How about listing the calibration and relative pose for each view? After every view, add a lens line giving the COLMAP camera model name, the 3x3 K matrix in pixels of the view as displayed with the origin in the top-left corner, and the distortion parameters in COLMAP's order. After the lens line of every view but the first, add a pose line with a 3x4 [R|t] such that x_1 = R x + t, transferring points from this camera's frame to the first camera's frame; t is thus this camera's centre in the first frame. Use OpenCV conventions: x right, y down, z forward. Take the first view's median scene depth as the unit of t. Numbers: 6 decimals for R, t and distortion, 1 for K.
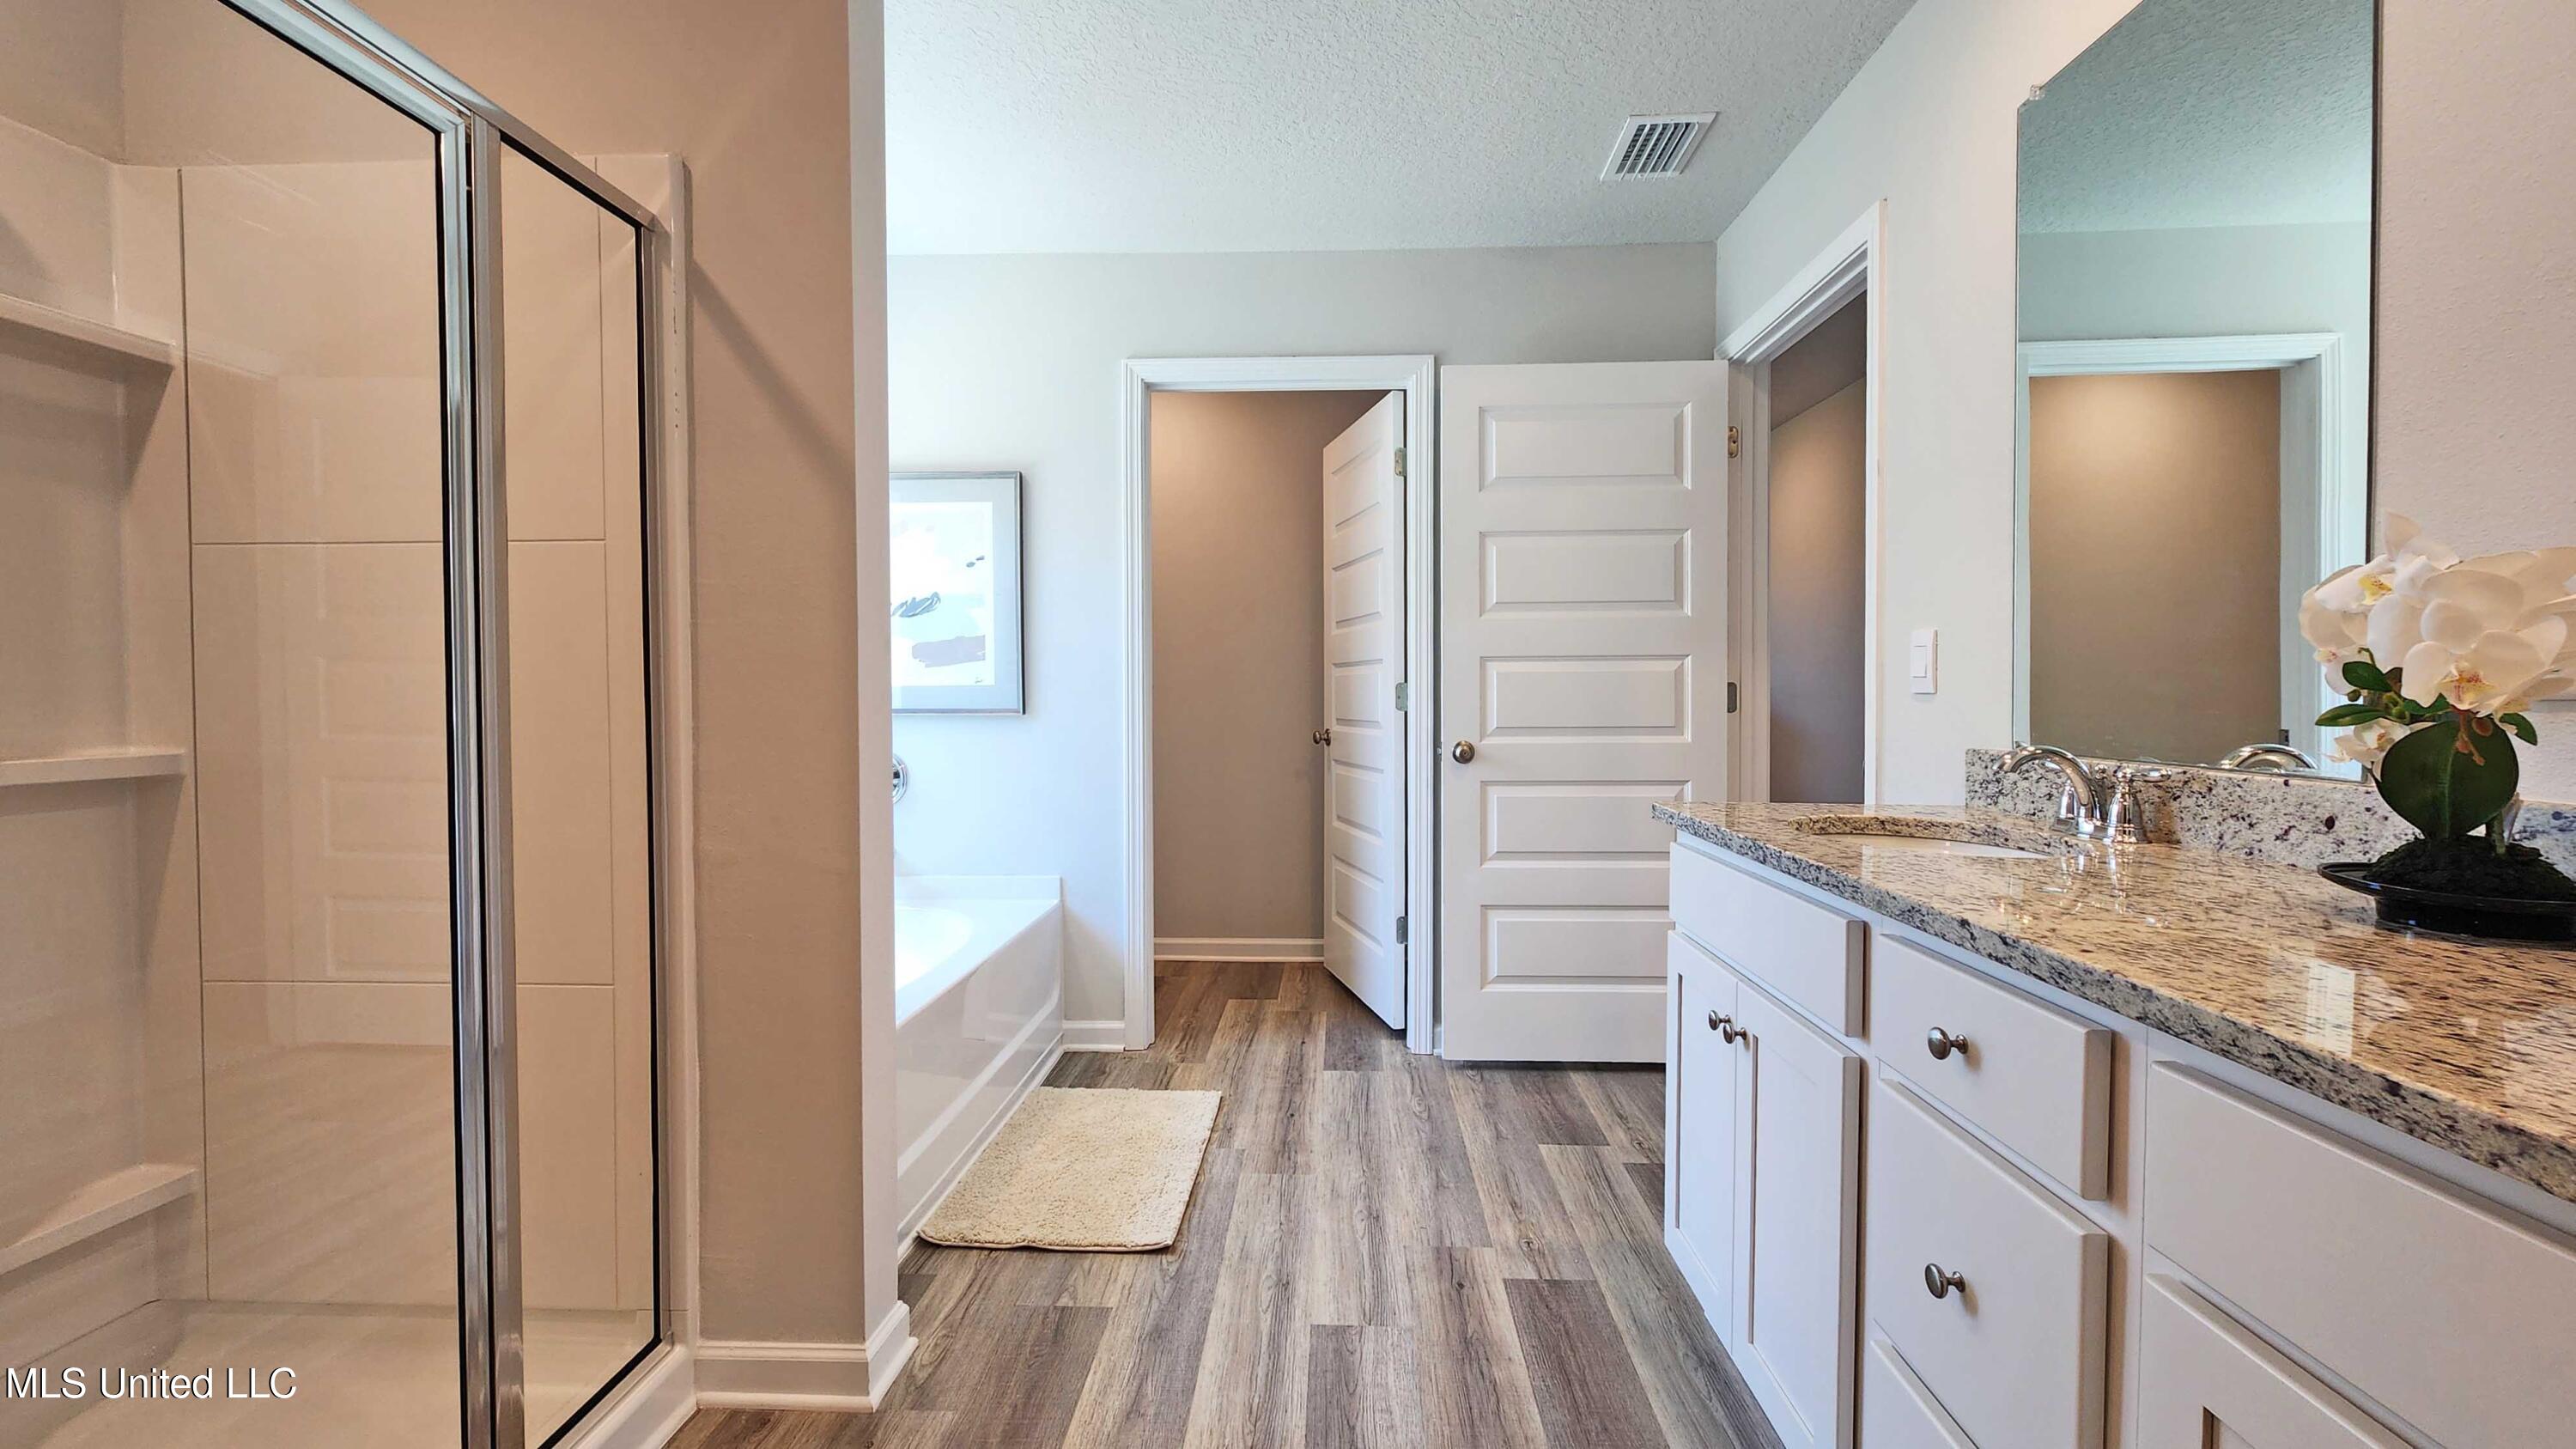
lens RADIAL K [[1060.3, 0, 1295.7], [0, 1060.3, 707.5], [0, 0, 1]] dist [0.000509, -0.001831]
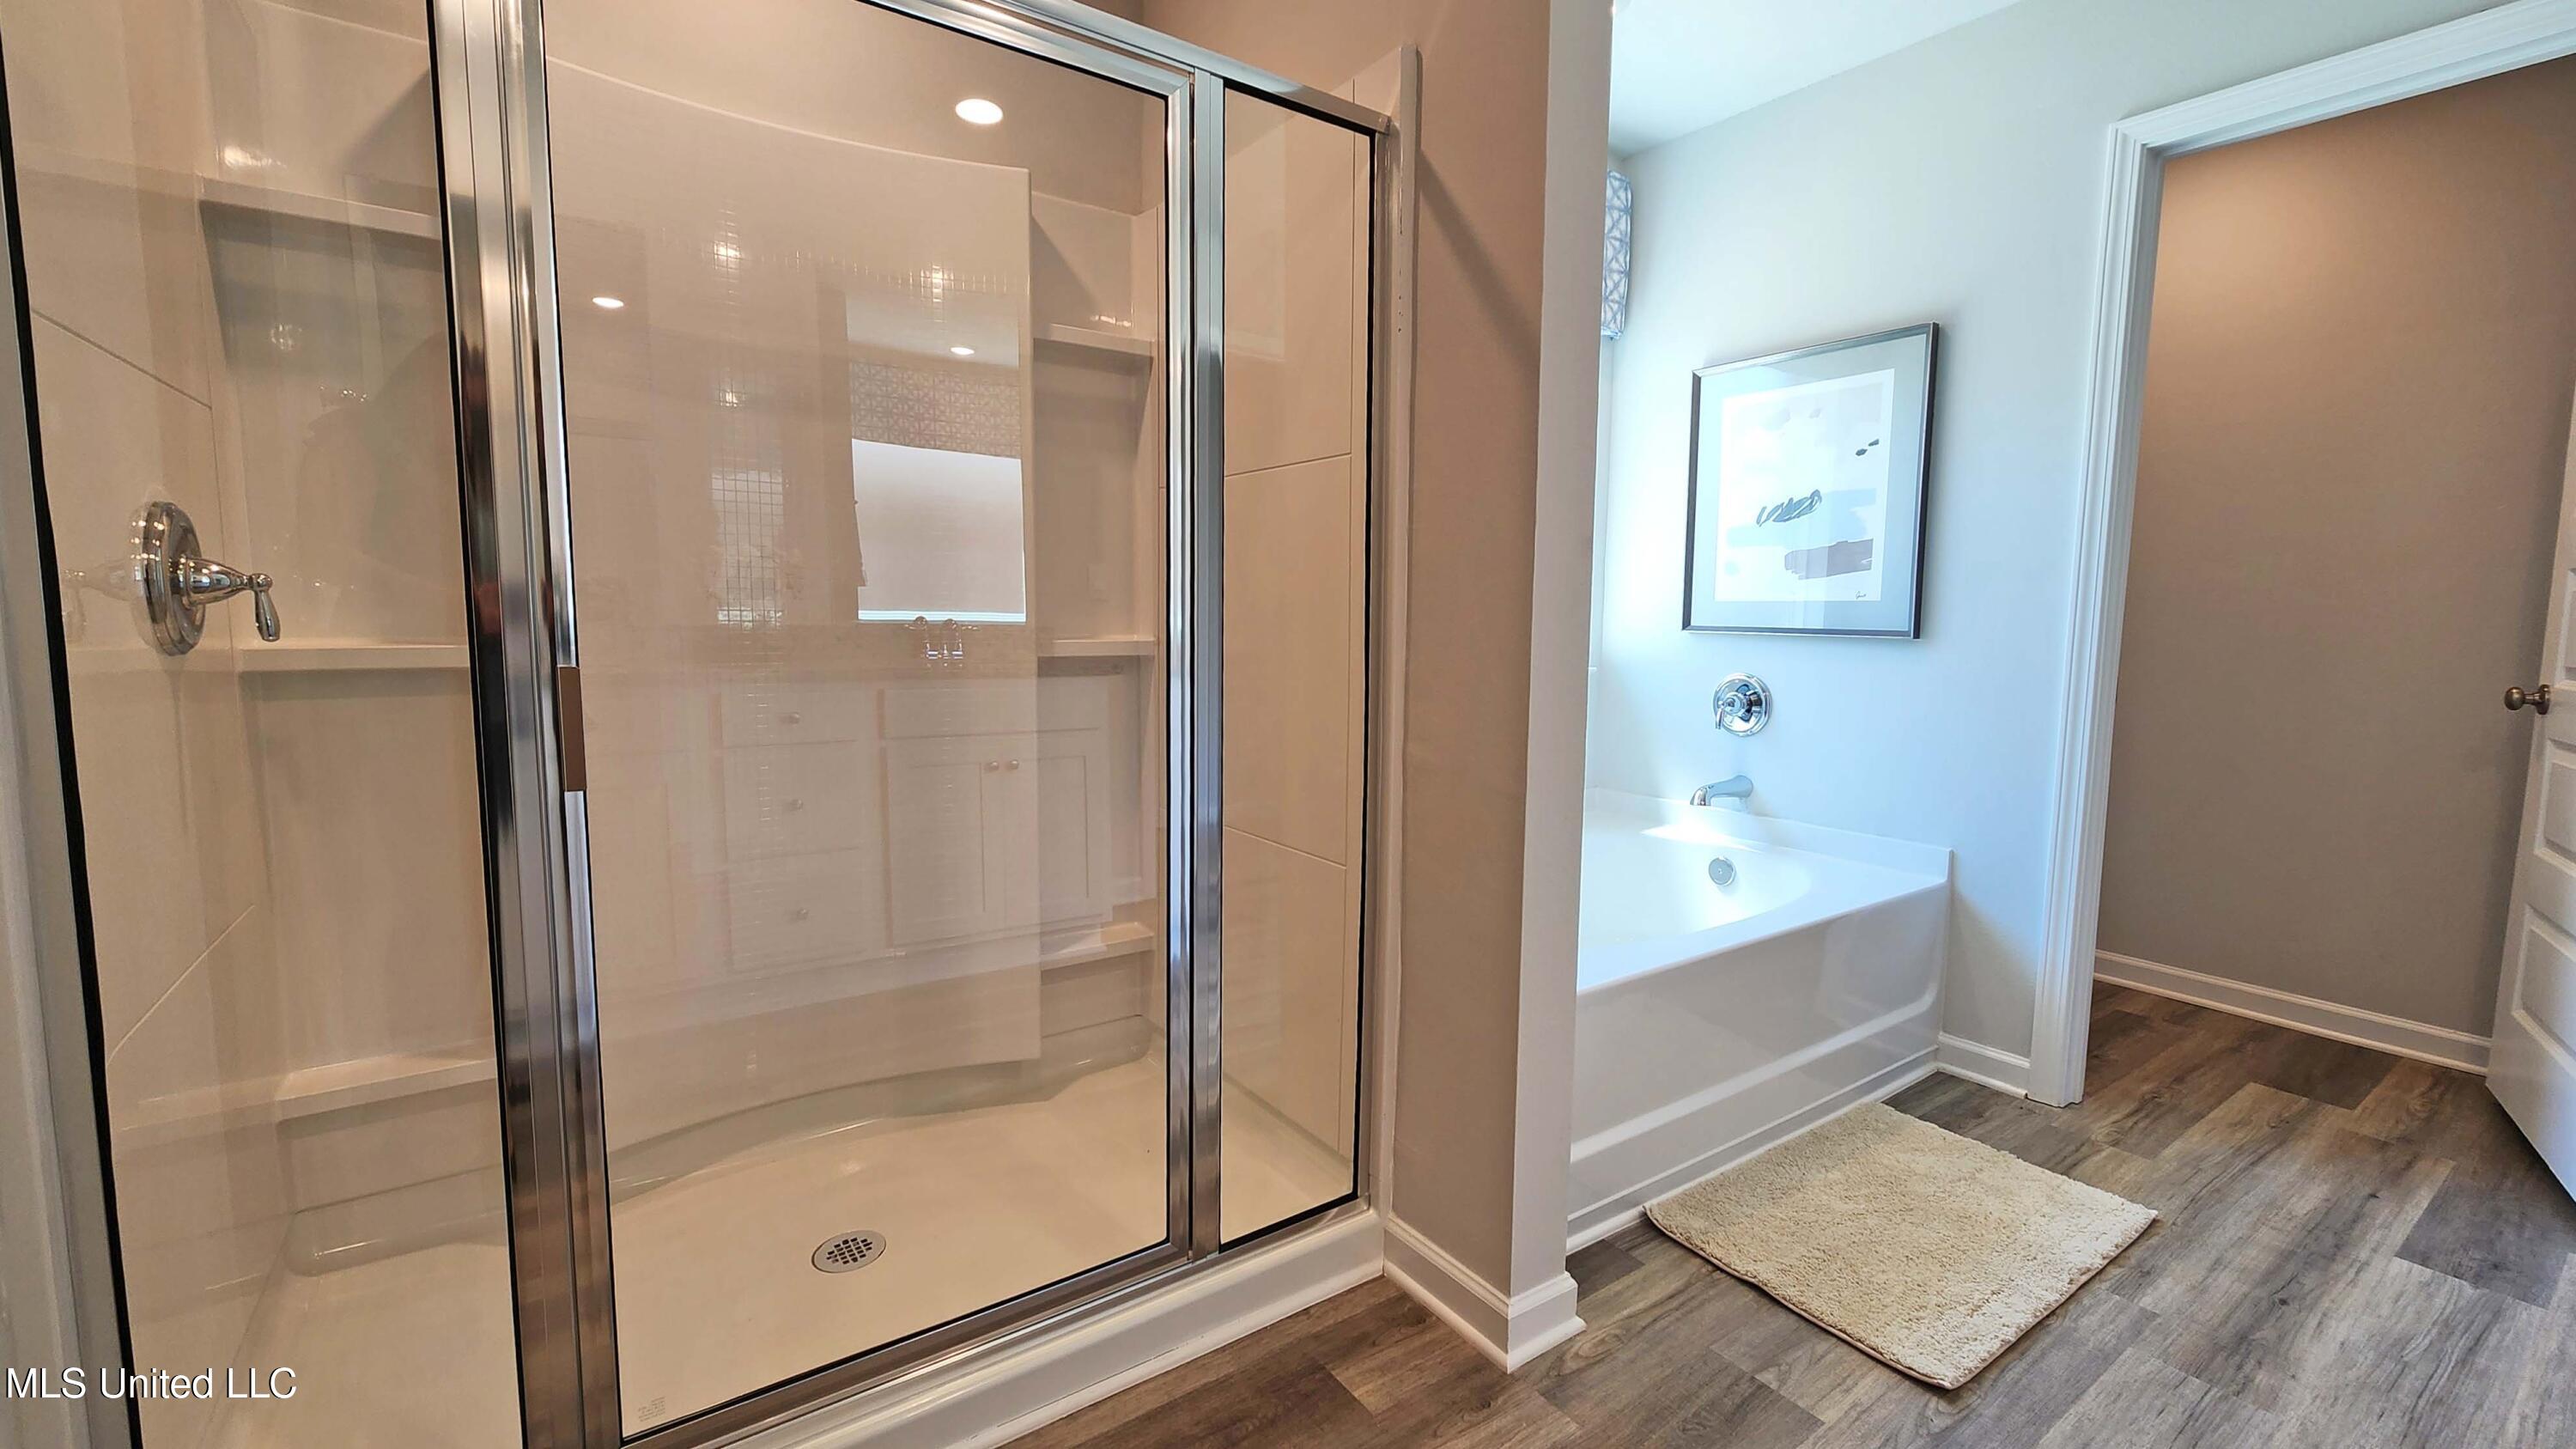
lens RADIAL K [[1060.3, 0, 1278.9], [0, 1060.3, 709.2], [0, 0, 1]] dist [0.000509, -0.001831]
pose [[0.606795, 0.087008, -0.790082, 0.143006], [-0.028100, 0.995718, 0.088072, 0.004537], [0.794362, -0.031240, 0.606641, 0.249979]]
